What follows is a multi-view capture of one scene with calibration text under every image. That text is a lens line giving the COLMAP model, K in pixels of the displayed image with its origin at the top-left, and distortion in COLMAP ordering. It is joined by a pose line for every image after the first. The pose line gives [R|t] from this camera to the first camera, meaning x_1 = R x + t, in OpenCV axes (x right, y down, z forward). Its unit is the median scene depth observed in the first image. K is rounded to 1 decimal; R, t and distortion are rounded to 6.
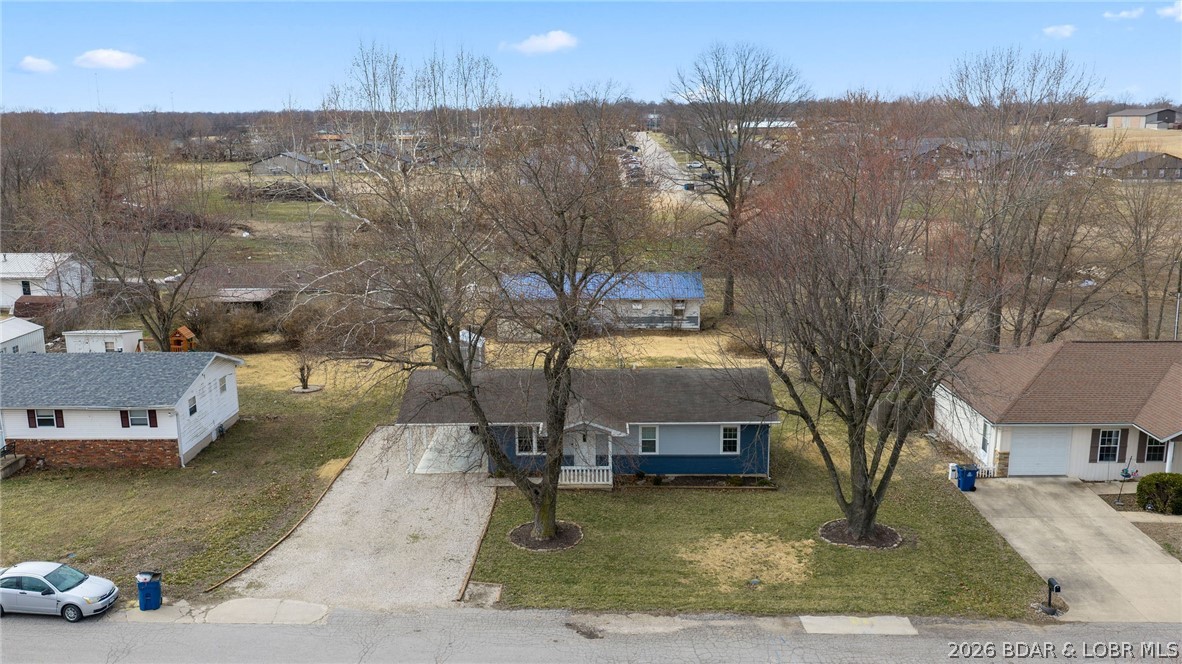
lens RADIAL K [[972.7, 0, 593.3], [0, 972.7, 335.7], [0, 0, 1]] dist [0.027719, -0.070328]
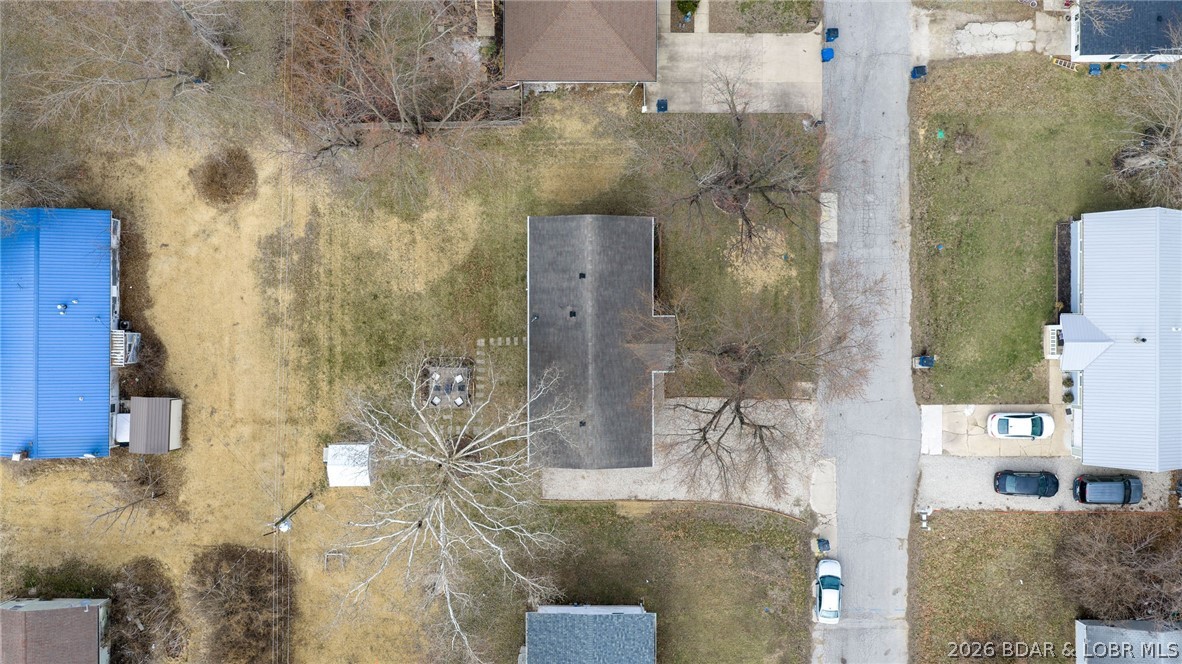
lens RADIAL K [[972.7, 0, 593.3], [0, 972.7, 335.7], [0, 0, 1]] dist [0.027719, -0.070328]
pose [[-0.007756, -0.999857, 0.015013, -0.021621], [0.219021, 0.012950, 0.975634, -1.618513], [-0.975689, 0.010855, 0.218890, 0.853604]]
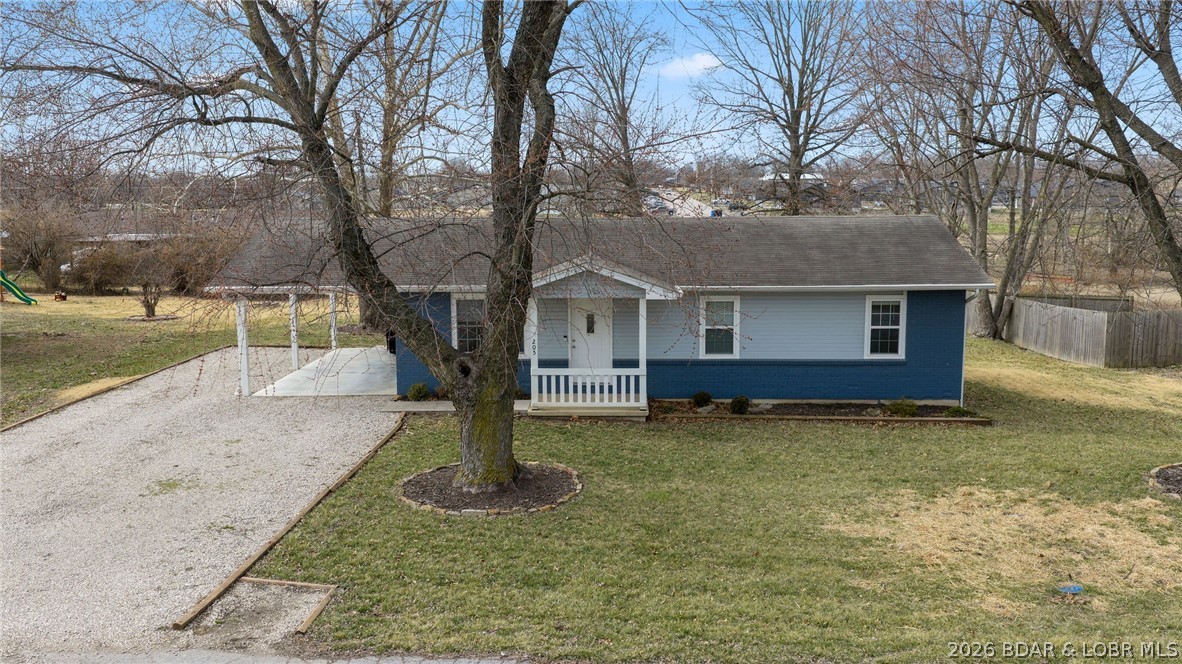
lens RADIAL K [[972.7, 0, 593.3], [0, 972.7, 335.7], [0, 0, 1]] dist [0.027719, -0.070328]
pose [[0.999833, 0.005535, -0.017424, 0.001566], [-0.006848, 0.997067, -0.076224, 0.171581], [0.016951, 0.076330, 0.996938, 0.581335]]
